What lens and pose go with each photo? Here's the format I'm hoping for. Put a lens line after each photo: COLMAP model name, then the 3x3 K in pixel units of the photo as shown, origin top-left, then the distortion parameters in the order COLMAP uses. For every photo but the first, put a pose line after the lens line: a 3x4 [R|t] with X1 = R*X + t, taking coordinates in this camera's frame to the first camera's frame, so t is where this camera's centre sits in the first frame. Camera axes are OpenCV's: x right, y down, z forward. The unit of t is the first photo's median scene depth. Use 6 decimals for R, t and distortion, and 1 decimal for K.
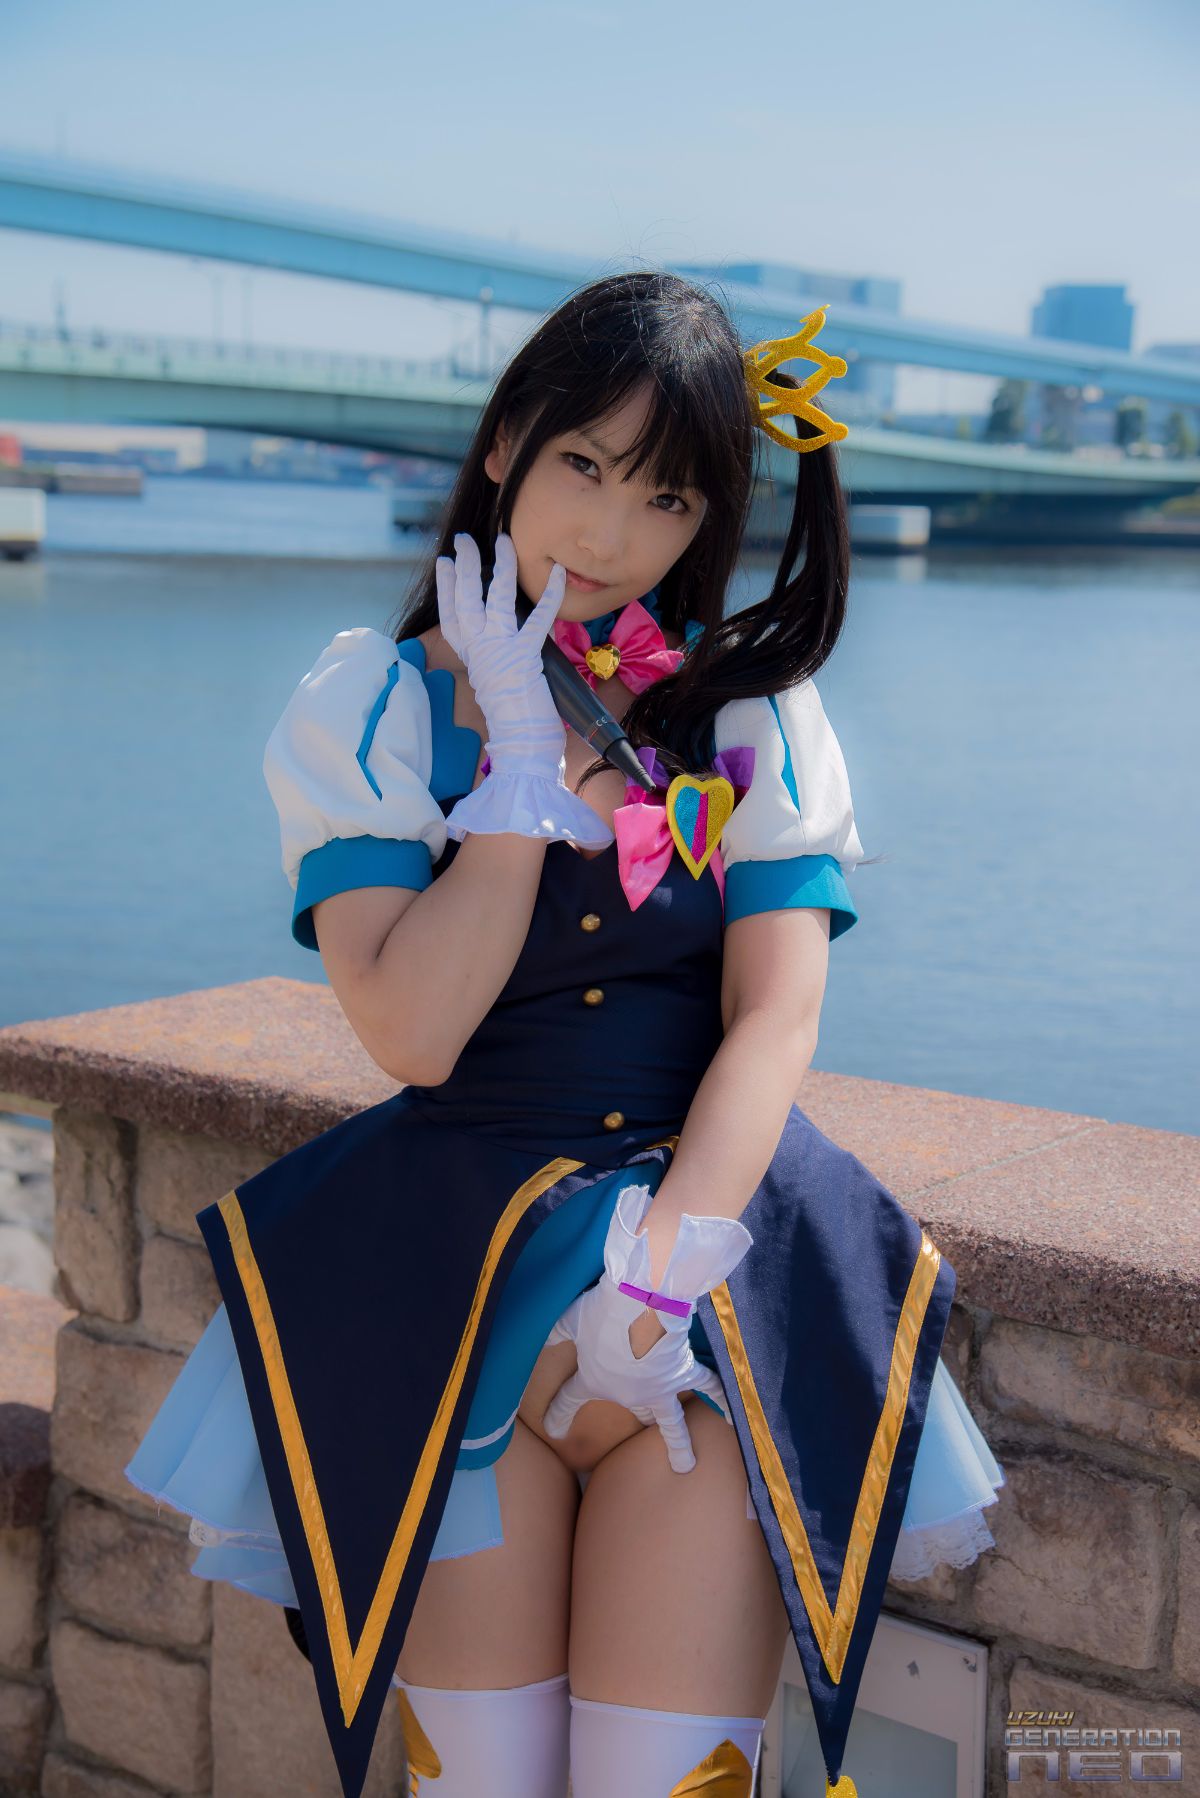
lens RADIAL K [[2805.6, 0, 605.0], [0, 2805.6, 912.7], [0, 0, 1]] dist [0.309506, 0.000000]
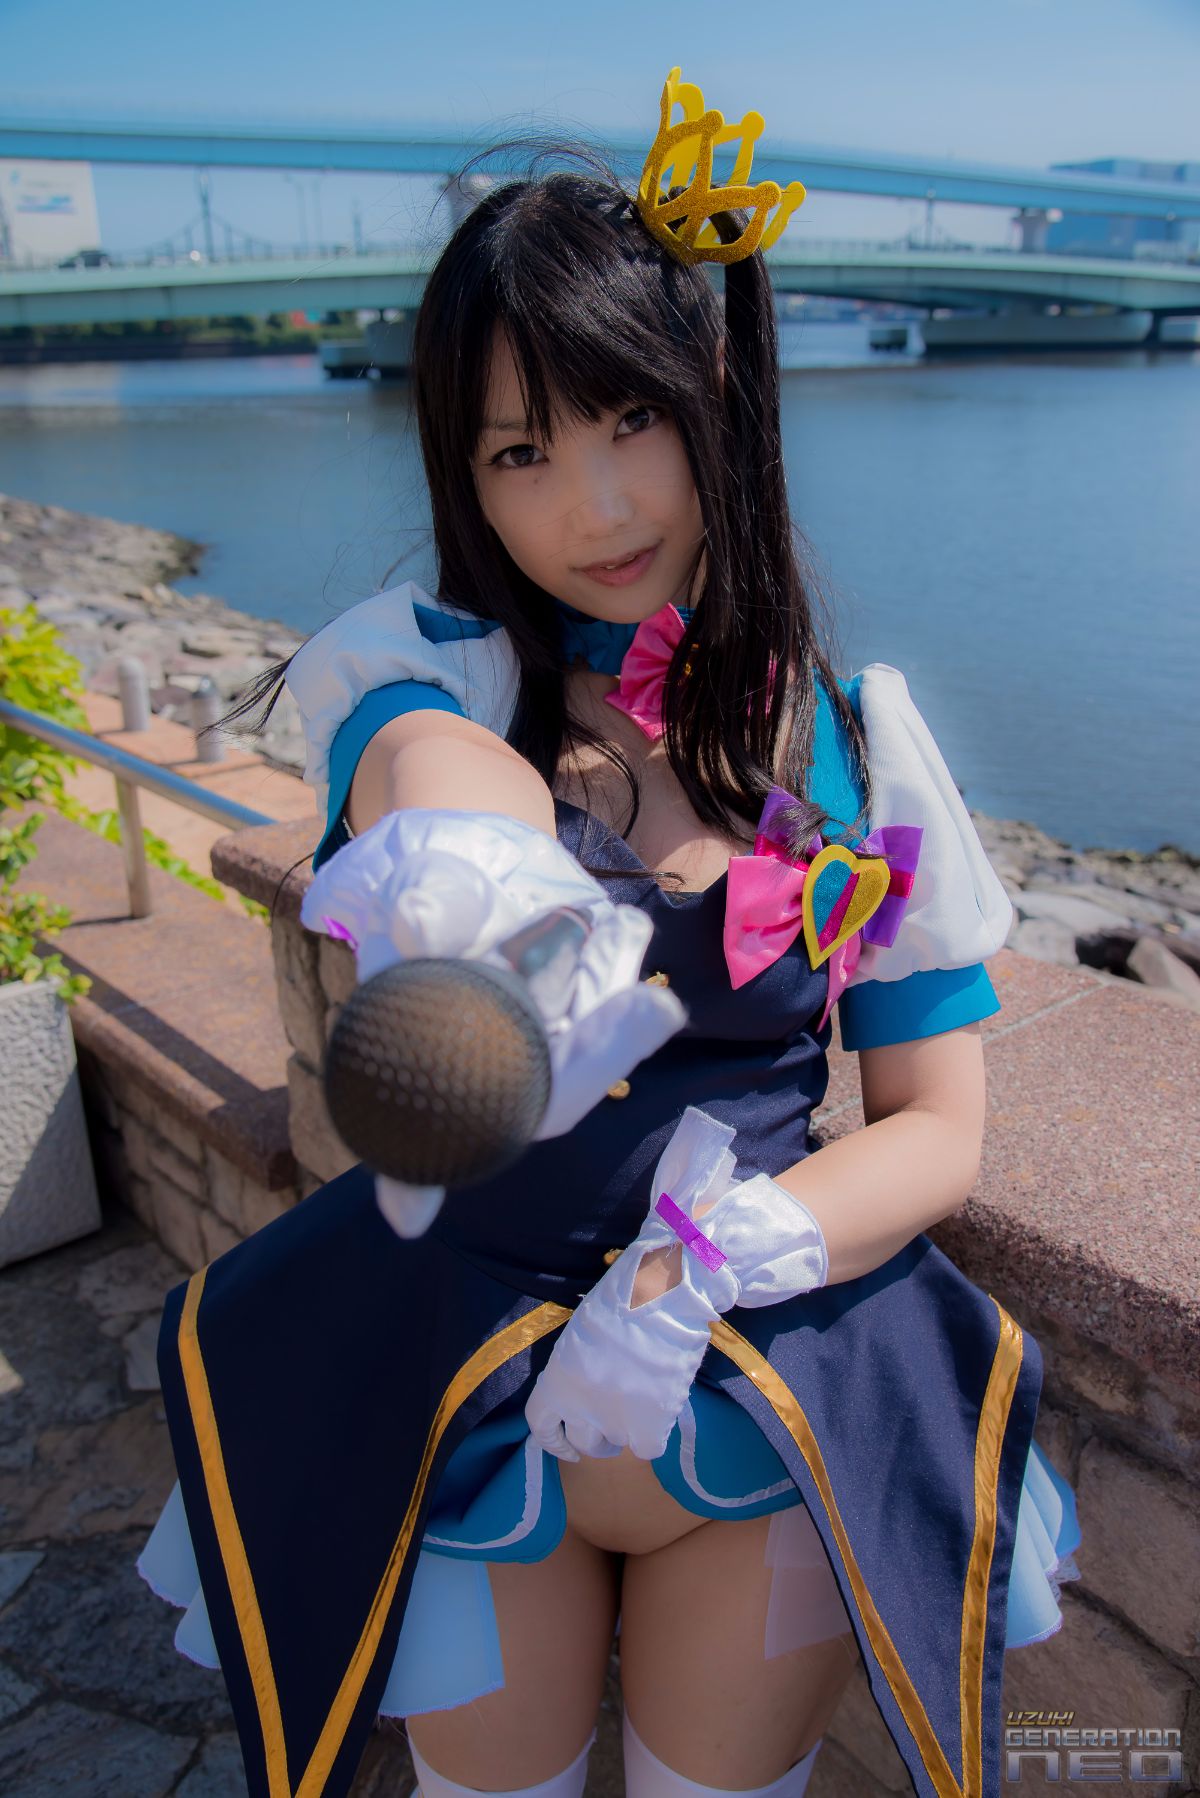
lens RADIAL K [[1578.1, 0, 593.0], [0, 1578.1, 913.7], [0, 0, 1]] dist [-0.018539, 0.076123]
pose [[0.968698, 0.039102, -0.245145, 0.134211], [0.012510, 0.978572, 0.205524, -0.074854], [0.247928, -0.202157, 0.947451, 0.389776]]
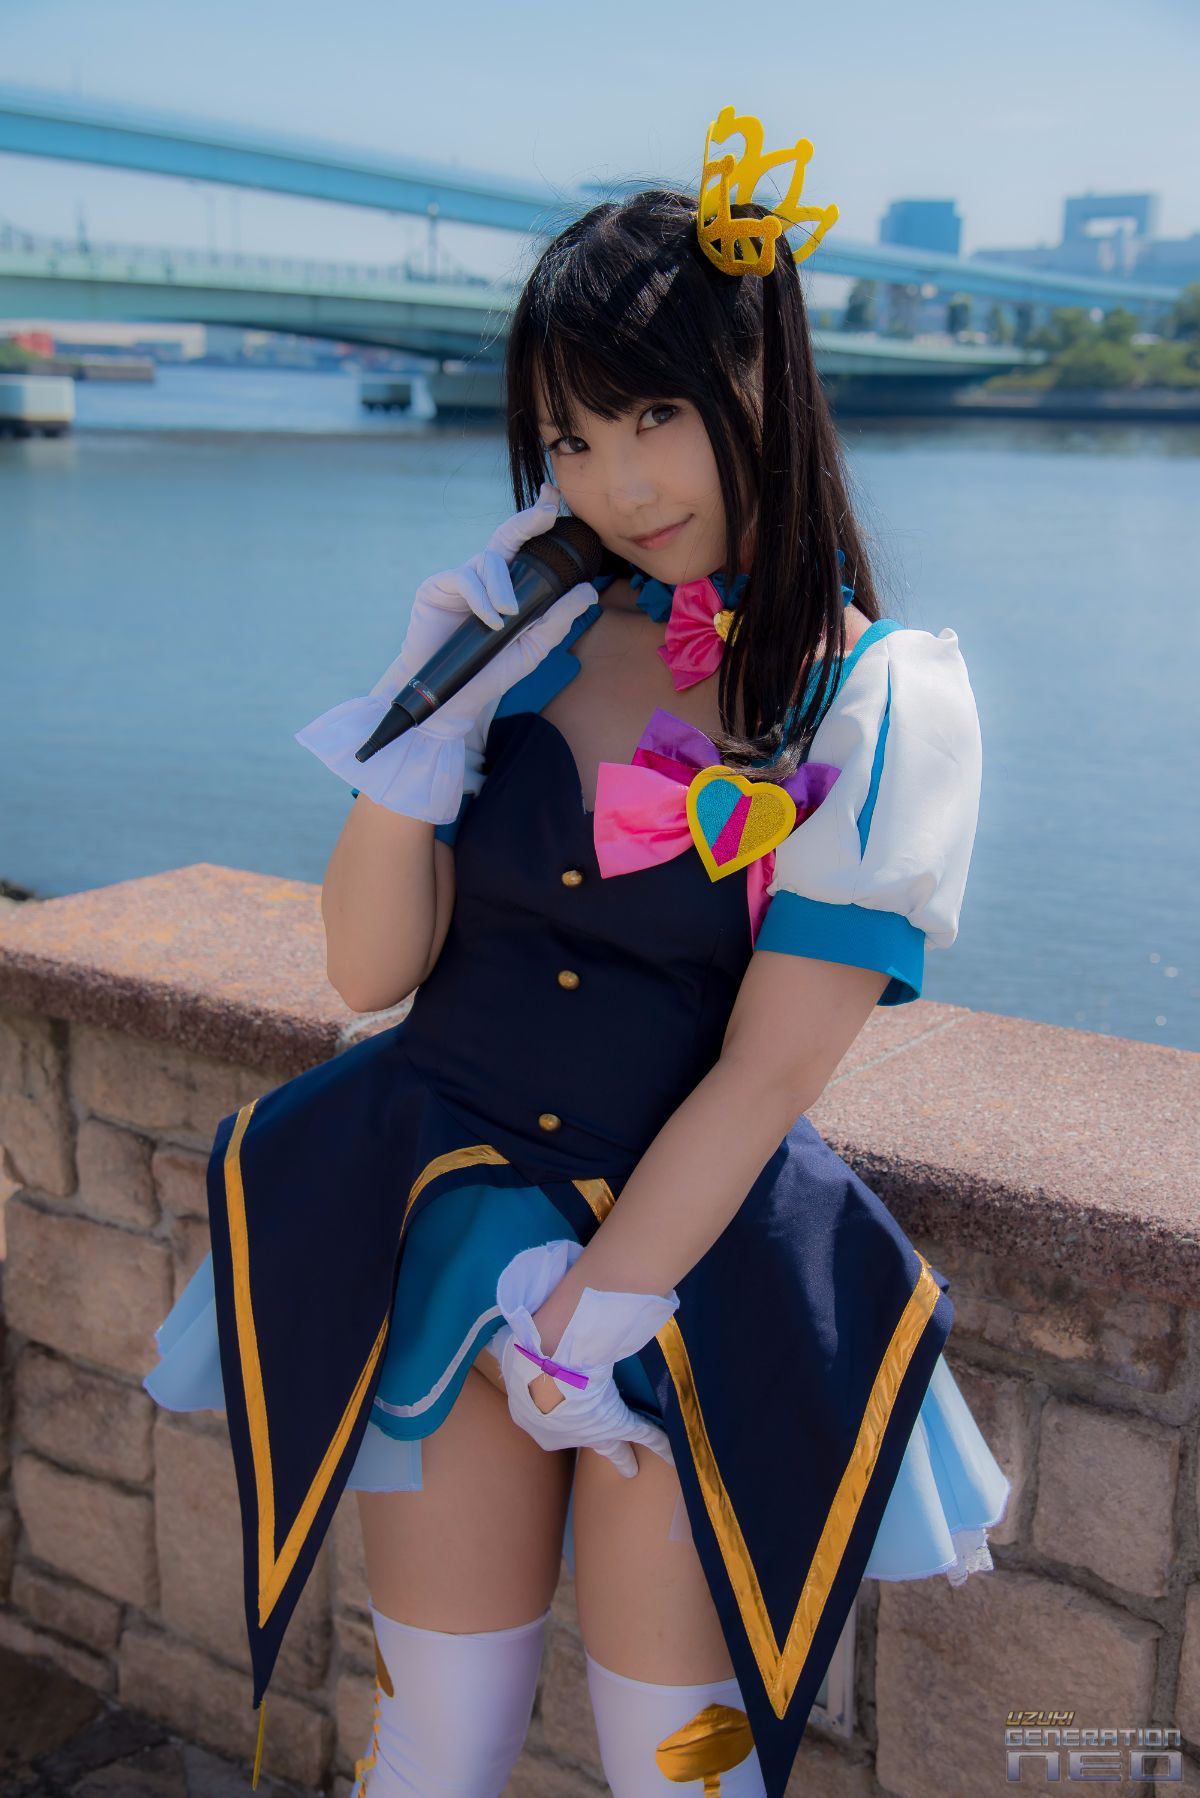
lens RADIAL K [[2232.5, 0, 601.7], [0, 2232.5, 917.2], [0, 0, 1]] dist [0.163919, 0.000000]
pose [[0.999566, -0.015290, 0.025169, 0.016749], [0.012995, 0.995953, 0.088928, -0.038249], [-0.026427, -0.088562, 0.995720, 0.159923]]
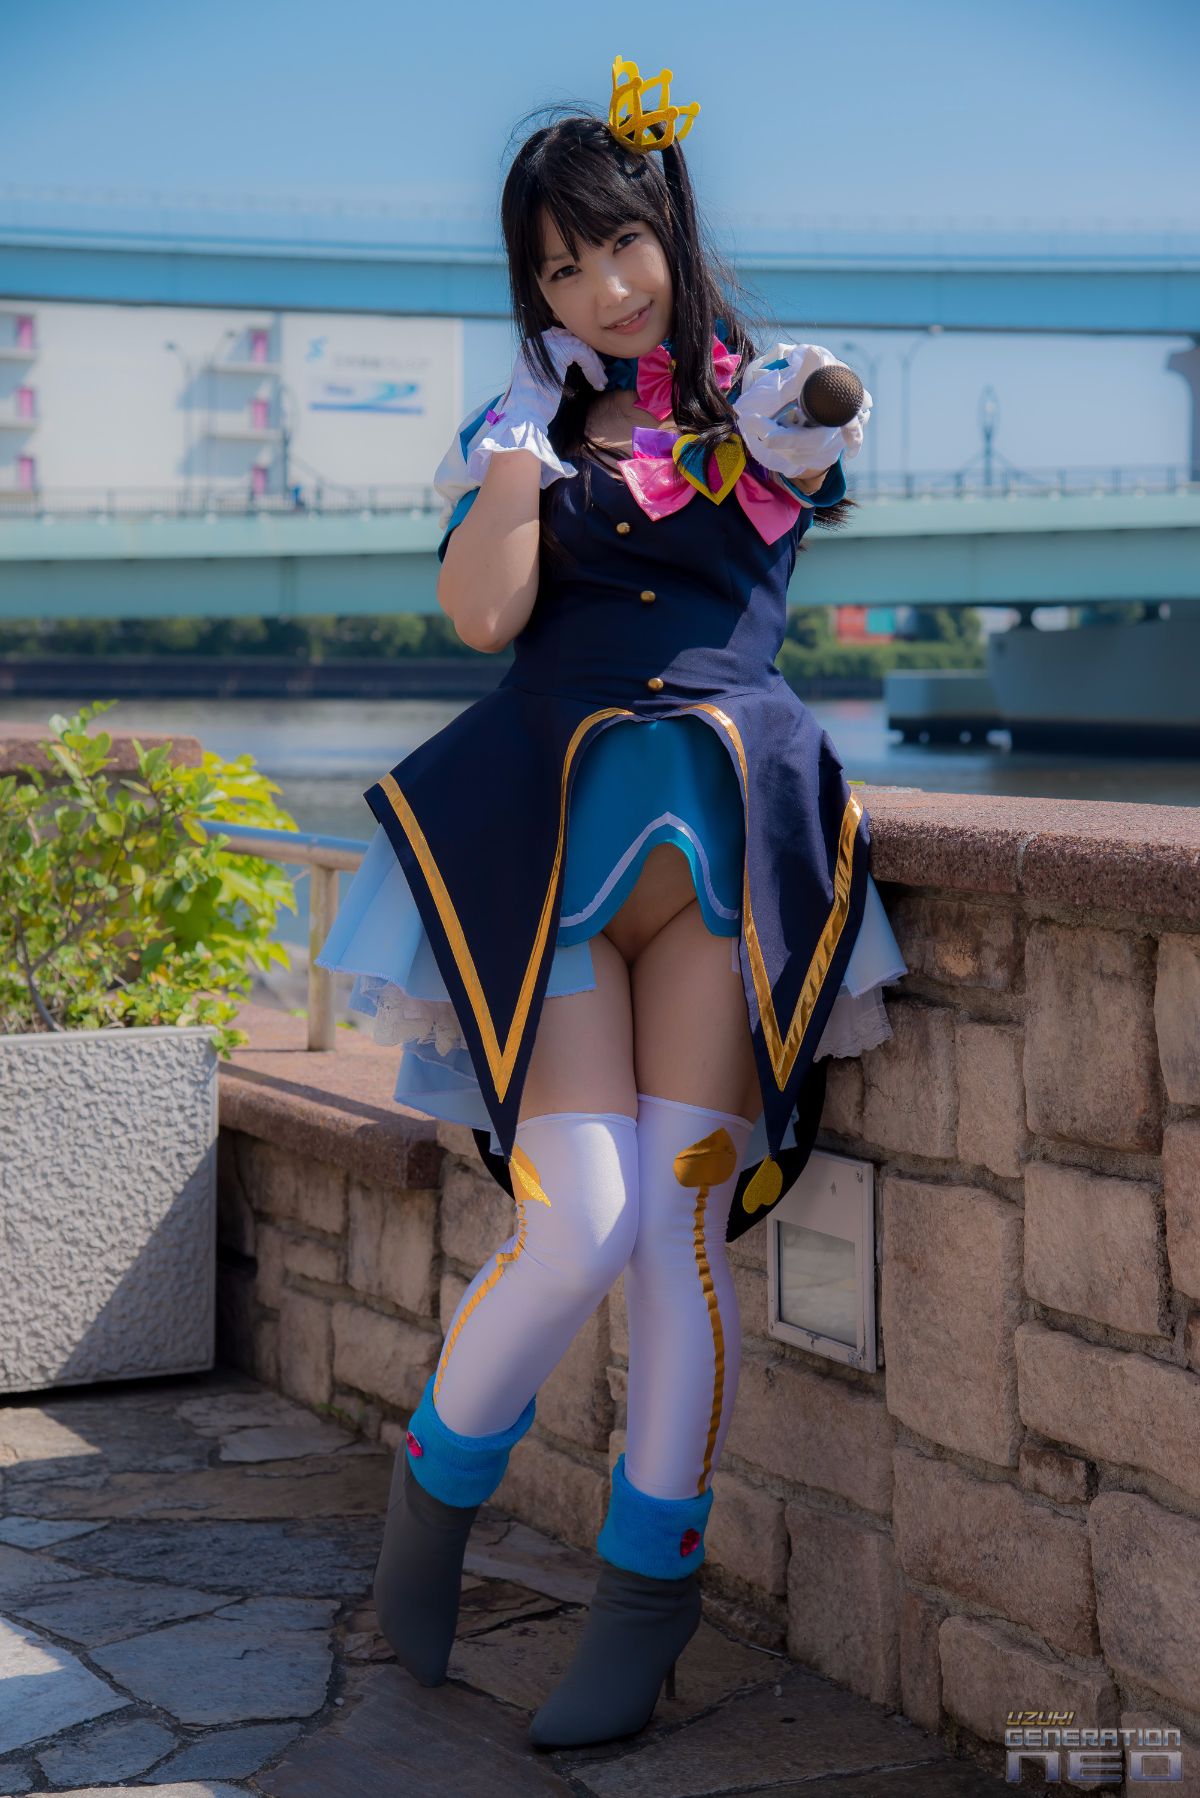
lens RADIAL K [[4034.1, 0, 588.2], [0, 4034.1, 775.3], [0, 0, 1]] dist [0.702837, 0.000000]
pose [[0.878365, -0.012335, -0.477831, 0.764754], [-0.055378, 0.990309, -0.127362, 0.280726], [0.474772, 0.138332, 0.869170, -0.548478]]
